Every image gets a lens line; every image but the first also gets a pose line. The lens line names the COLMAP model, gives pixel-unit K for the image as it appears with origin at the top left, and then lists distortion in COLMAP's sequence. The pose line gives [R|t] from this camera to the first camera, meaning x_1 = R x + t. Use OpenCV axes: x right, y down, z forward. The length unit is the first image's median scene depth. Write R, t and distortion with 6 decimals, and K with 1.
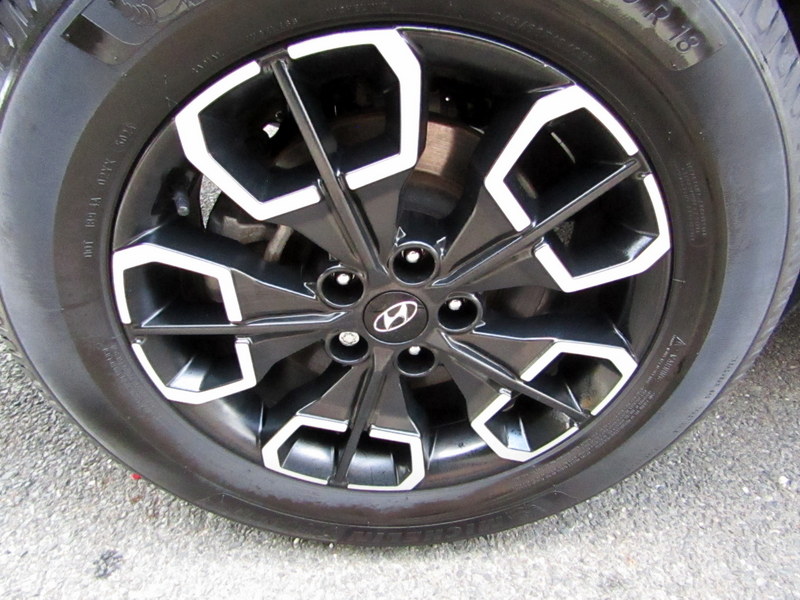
lens RADIAL K [[553.7, 0, 412.3], [0, 553.7, 297.7], [0, 0, 1]] dist [-0.004175, 0.000488]
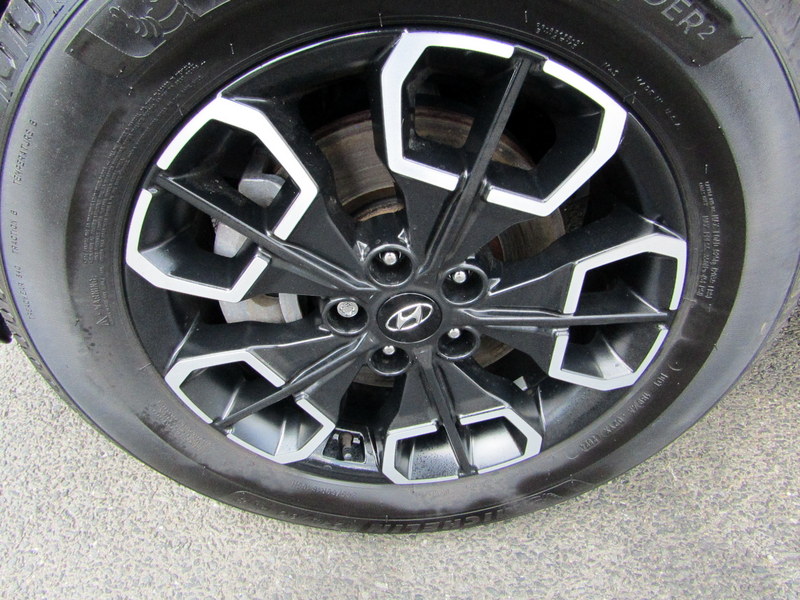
lens RADIAL K [[553.7, 0, 412.3], [0, 553.7, 297.7], [0, 0, 1]] dist [-0.004175, 0.000488]
pose [[0.842796, -0.438044, -0.312751, 0.297465], [0.455062, 0.890222, -0.020567, 0.025773], [0.287427, -0.124988, 0.949612, 0.049872]]
